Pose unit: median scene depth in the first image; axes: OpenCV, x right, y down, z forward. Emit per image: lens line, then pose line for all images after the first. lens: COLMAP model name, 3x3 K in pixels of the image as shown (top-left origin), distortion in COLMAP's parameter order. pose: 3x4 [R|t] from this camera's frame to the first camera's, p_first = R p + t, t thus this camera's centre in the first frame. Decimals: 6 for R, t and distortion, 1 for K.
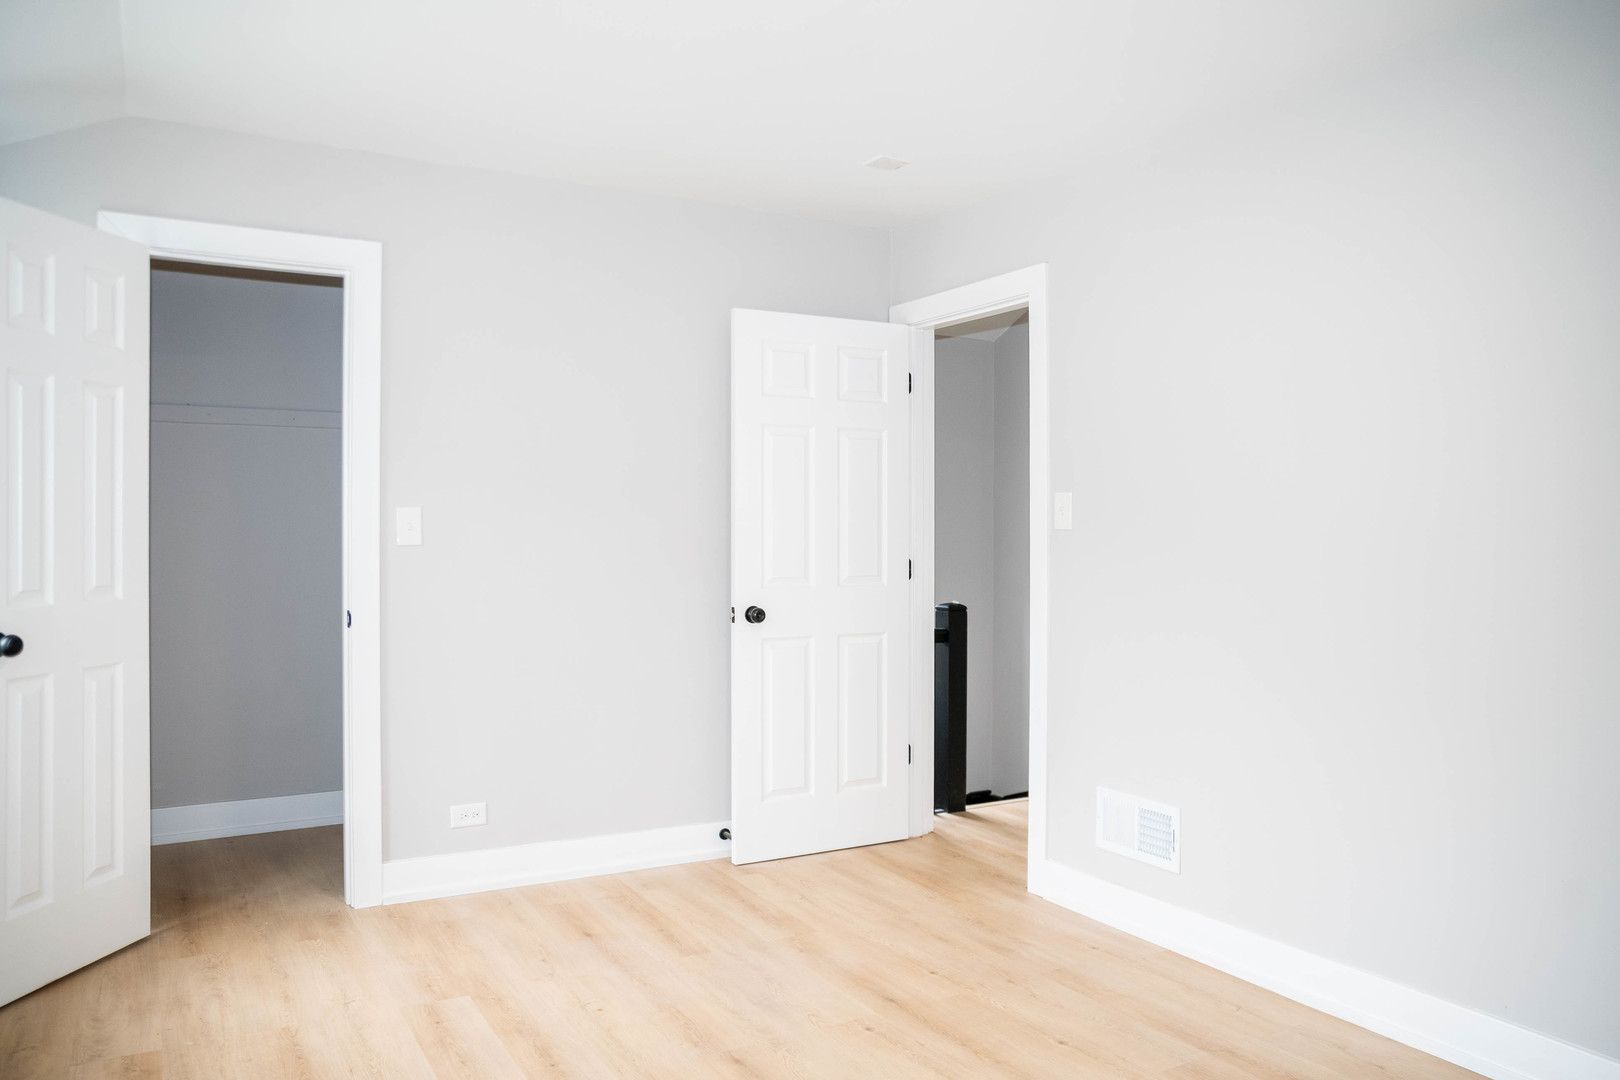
lens RADIAL K [[1163.2, 0, 810.3], [0, 1163.2, 531.2], [0, 0, 1]] dist [-0.010928, 0.019028]
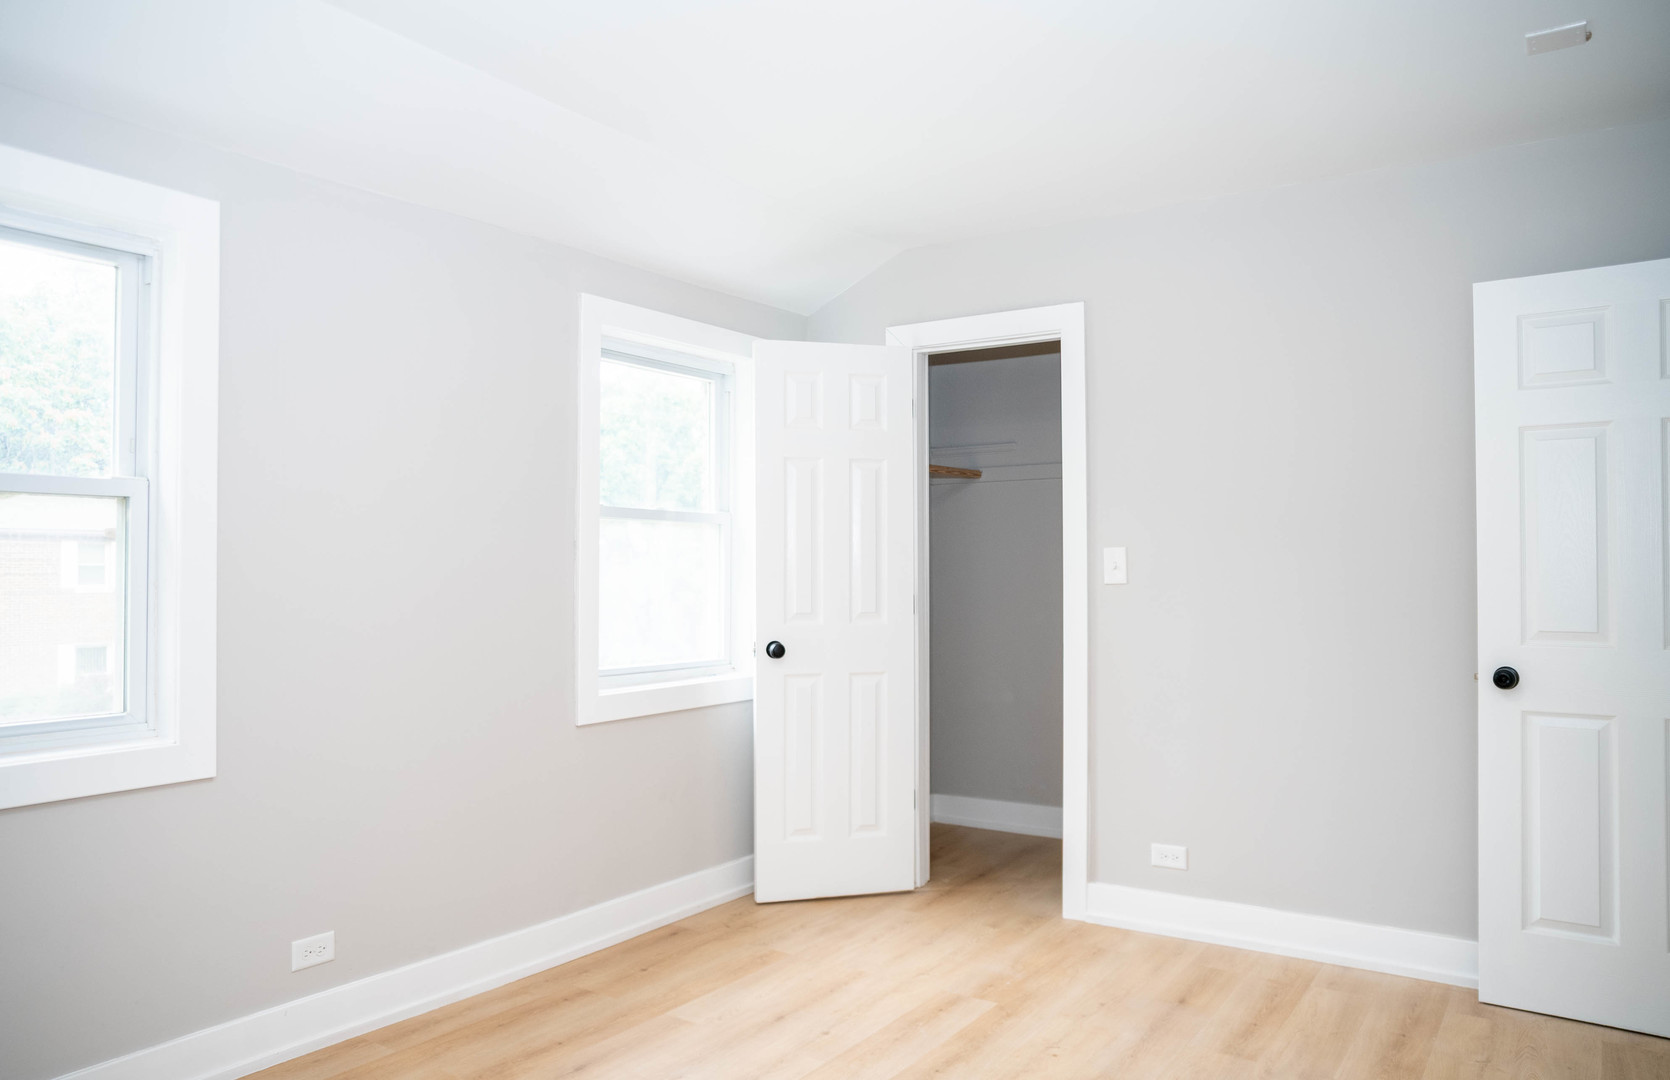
lens RADIAL K [[1189.0, 0, 835.1], [0, 1189.0, 551.5], [0, 0, 1]] dist [-0.010819, 0.011303]
pose [[0.469258, -0.018380, -0.882870, 0.491899], [0.001210, 0.999796, -0.020171, 0.004430], [0.883060, 0.008397, 0.469184, 0.282716]]
